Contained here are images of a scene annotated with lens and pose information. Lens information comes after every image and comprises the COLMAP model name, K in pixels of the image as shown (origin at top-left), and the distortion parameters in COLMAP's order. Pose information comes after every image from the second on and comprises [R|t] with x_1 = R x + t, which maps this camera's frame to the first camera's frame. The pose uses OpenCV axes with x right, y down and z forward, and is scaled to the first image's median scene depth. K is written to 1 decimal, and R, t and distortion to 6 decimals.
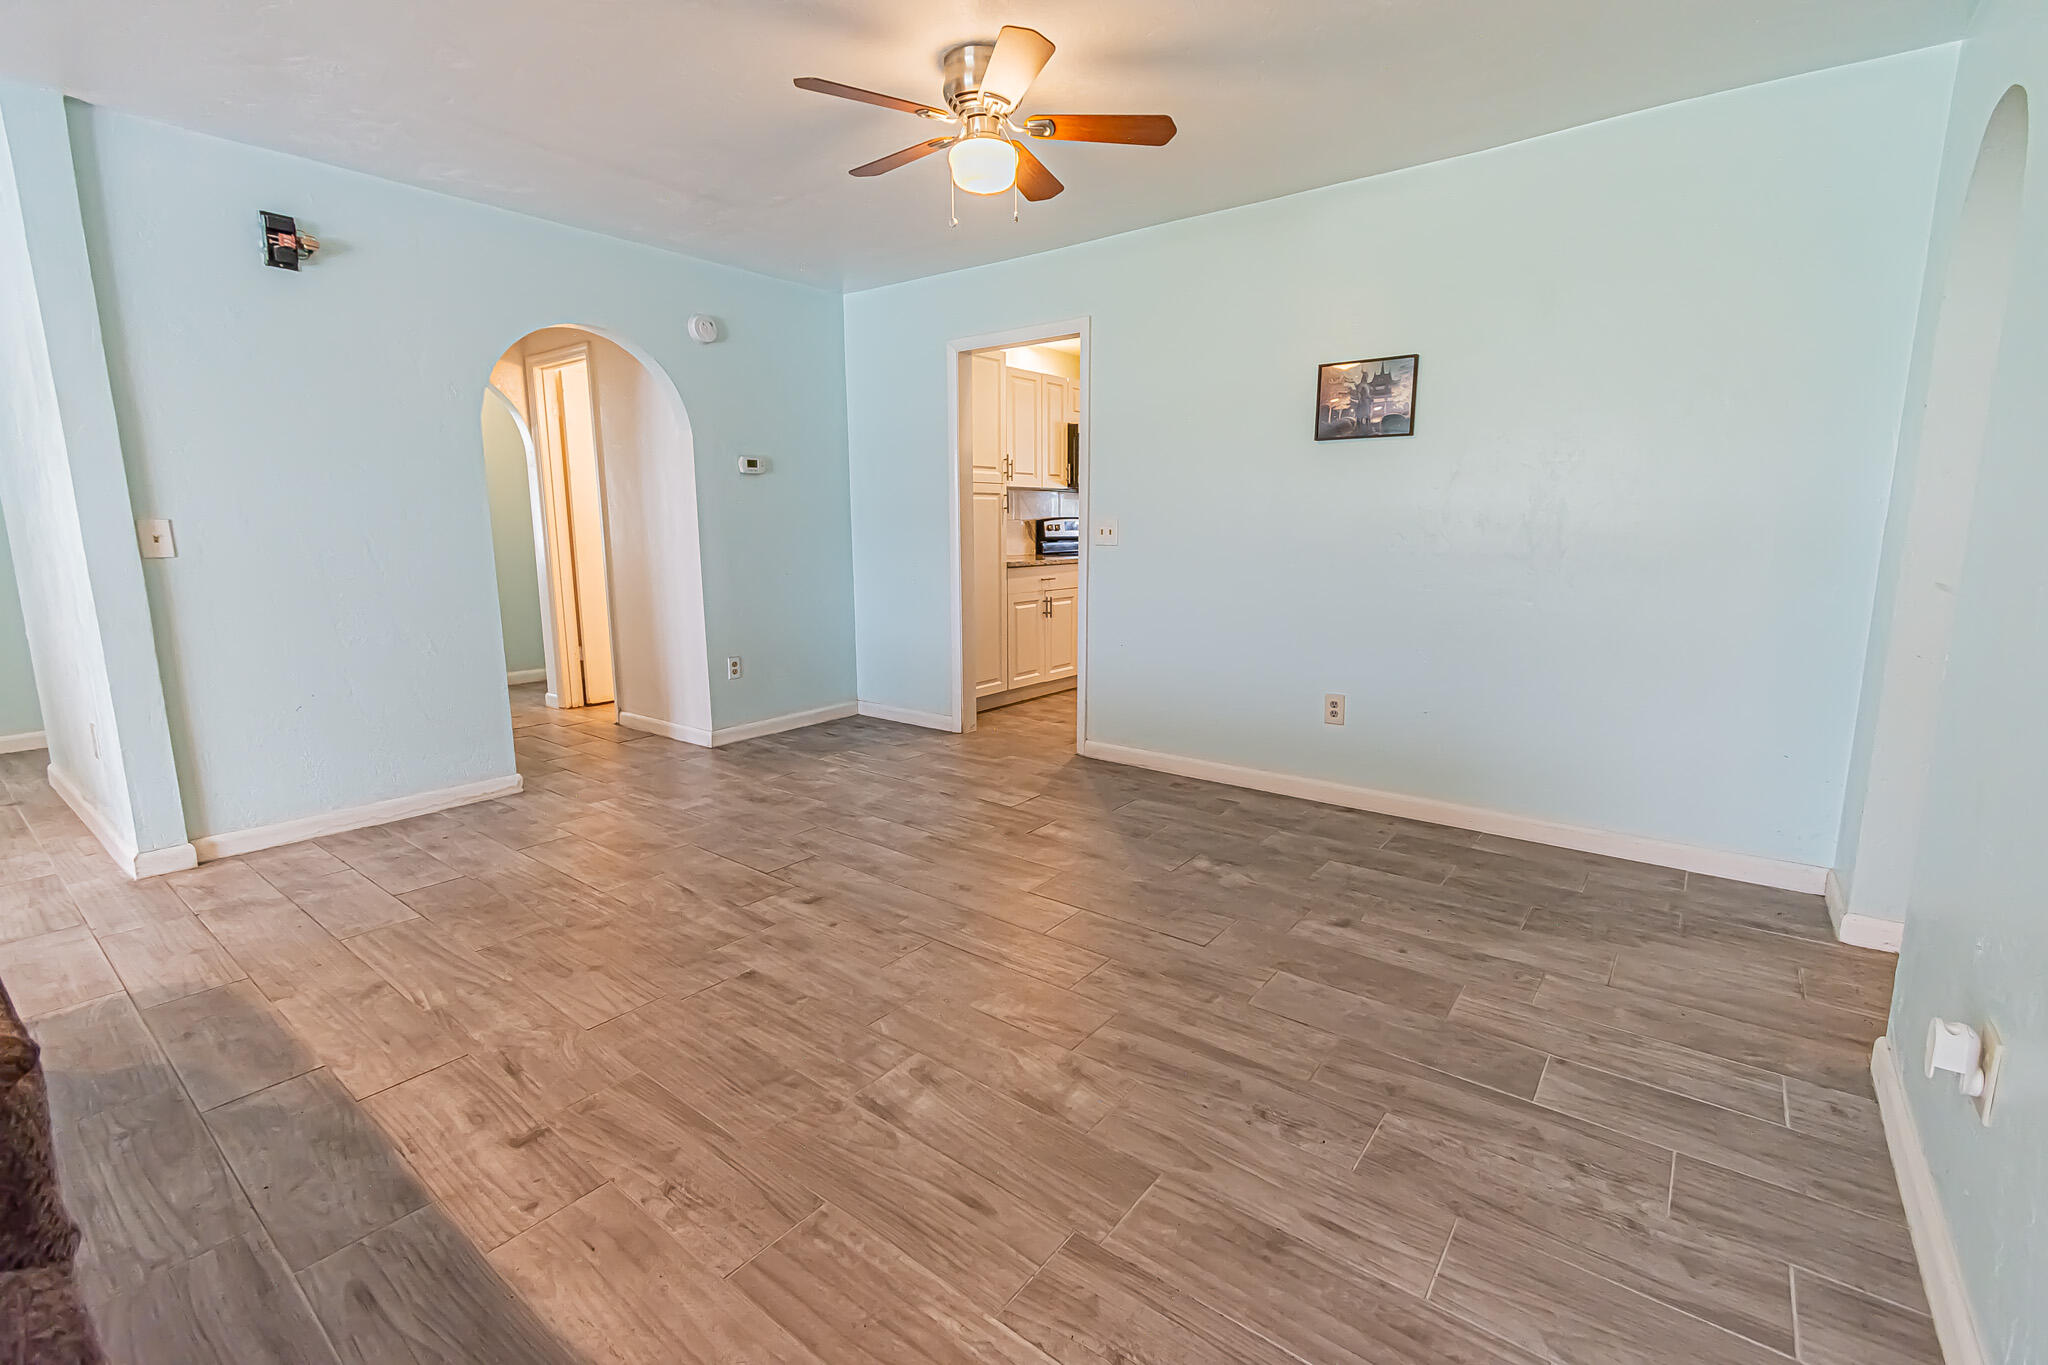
lens RADIAL K [[898.8, 0, 994.6], [0, 898.8, 657.9], [0, 0, 1]] dist [0.005688, -0.003248]
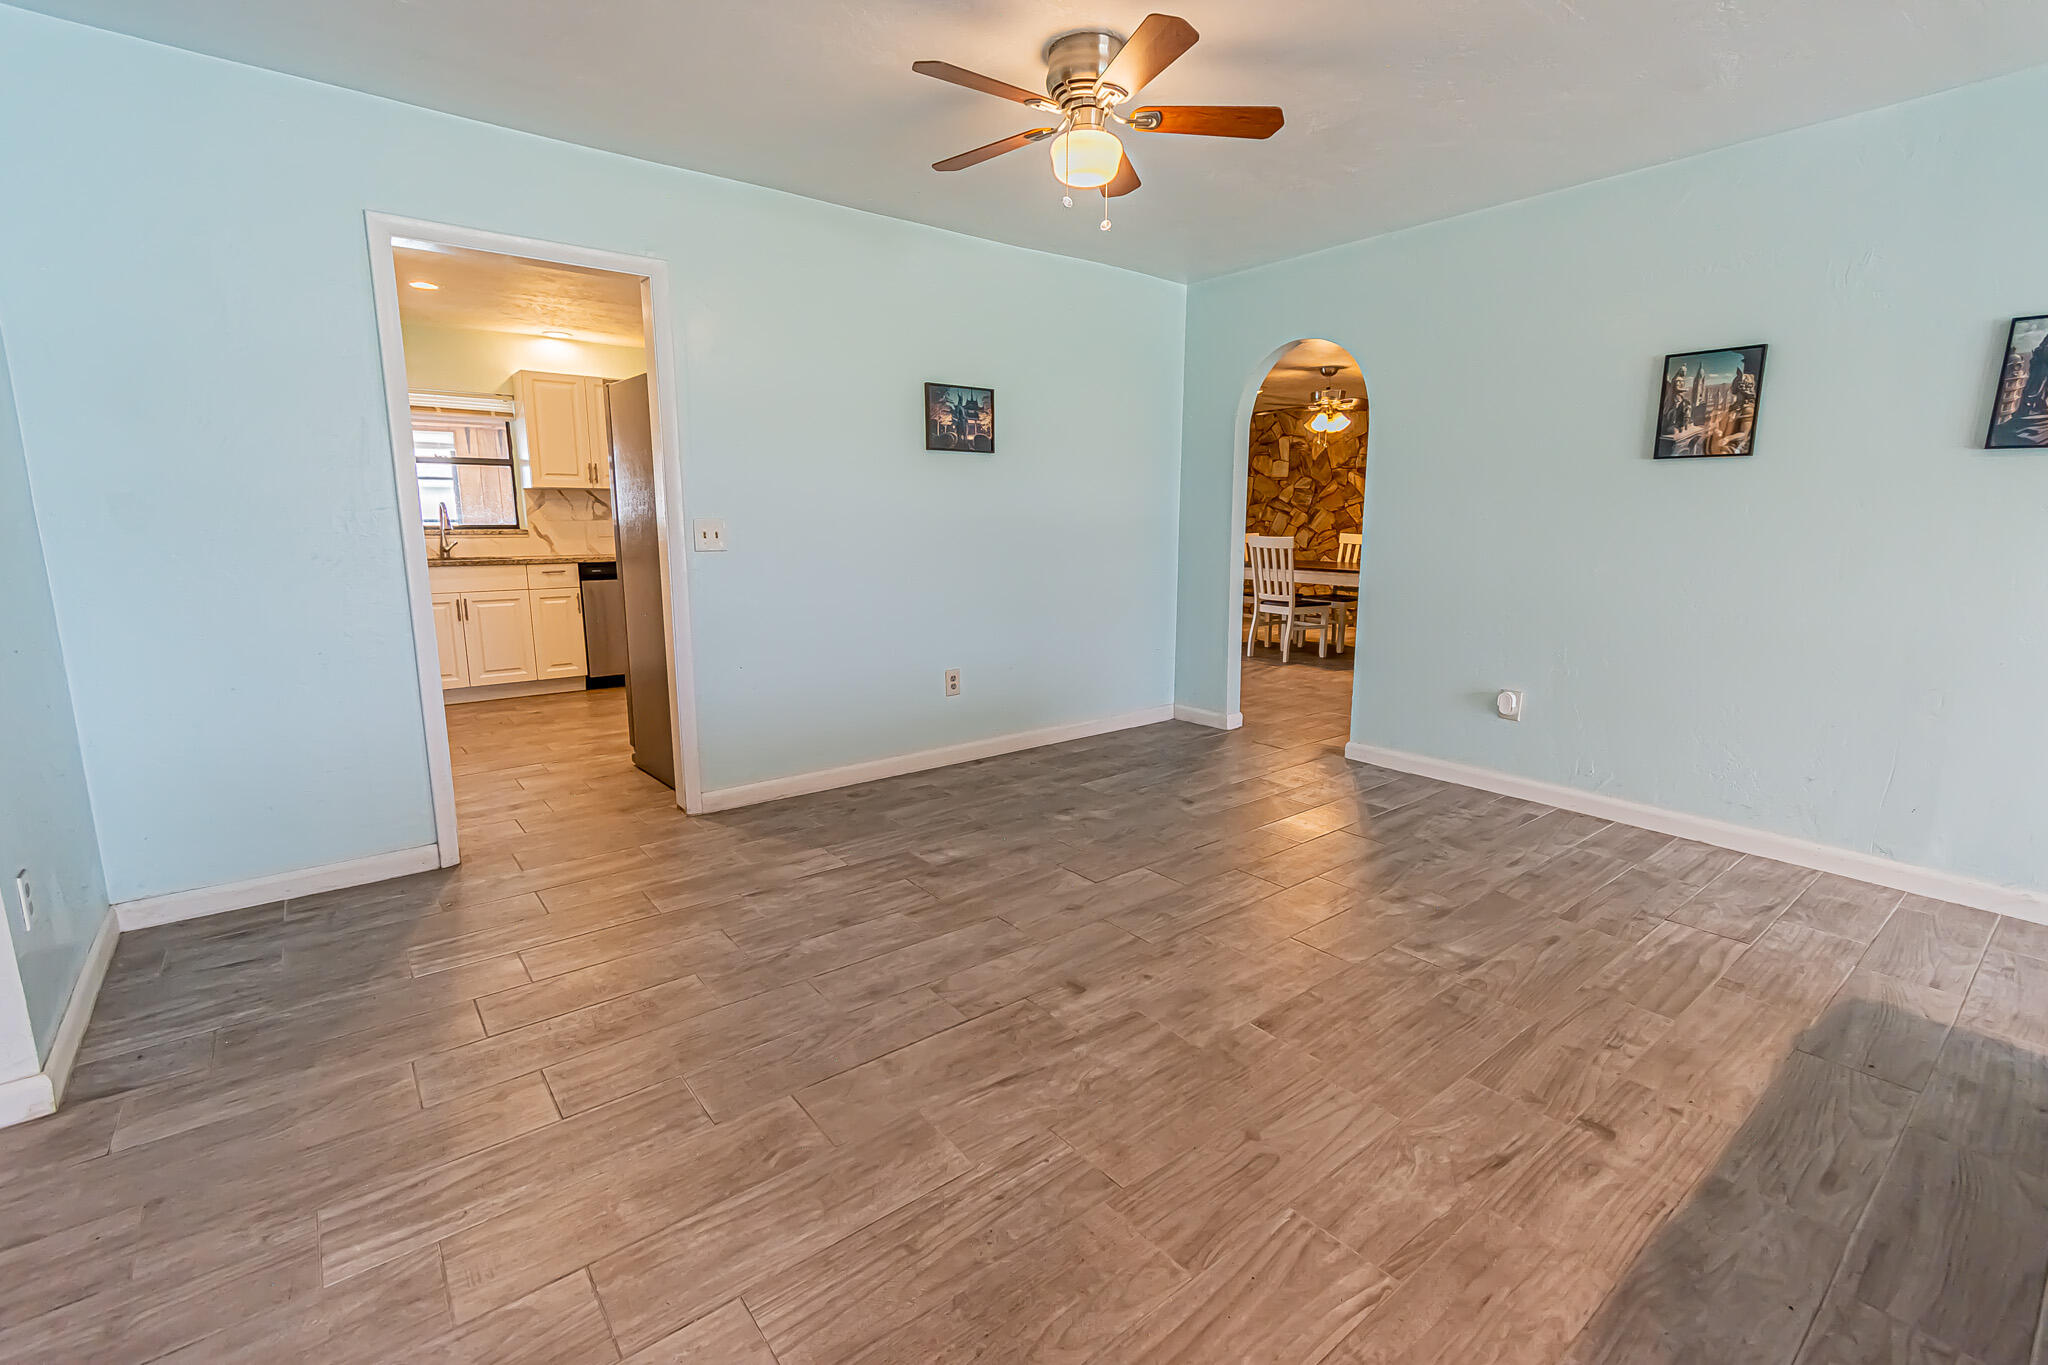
lens RADIAL K [[898.8, 0, 1055.8], [0, 898.8, 667.3], [0, 0, 1]] dist [0.005688, -0.003248]
pose [[0.216068, -0.161000, 0.963013, -0.958559], [0.146751, 0.980462, 0.130991, -0.128593], [-0.965287, 0.113020, 0.235474, 0.797719]]
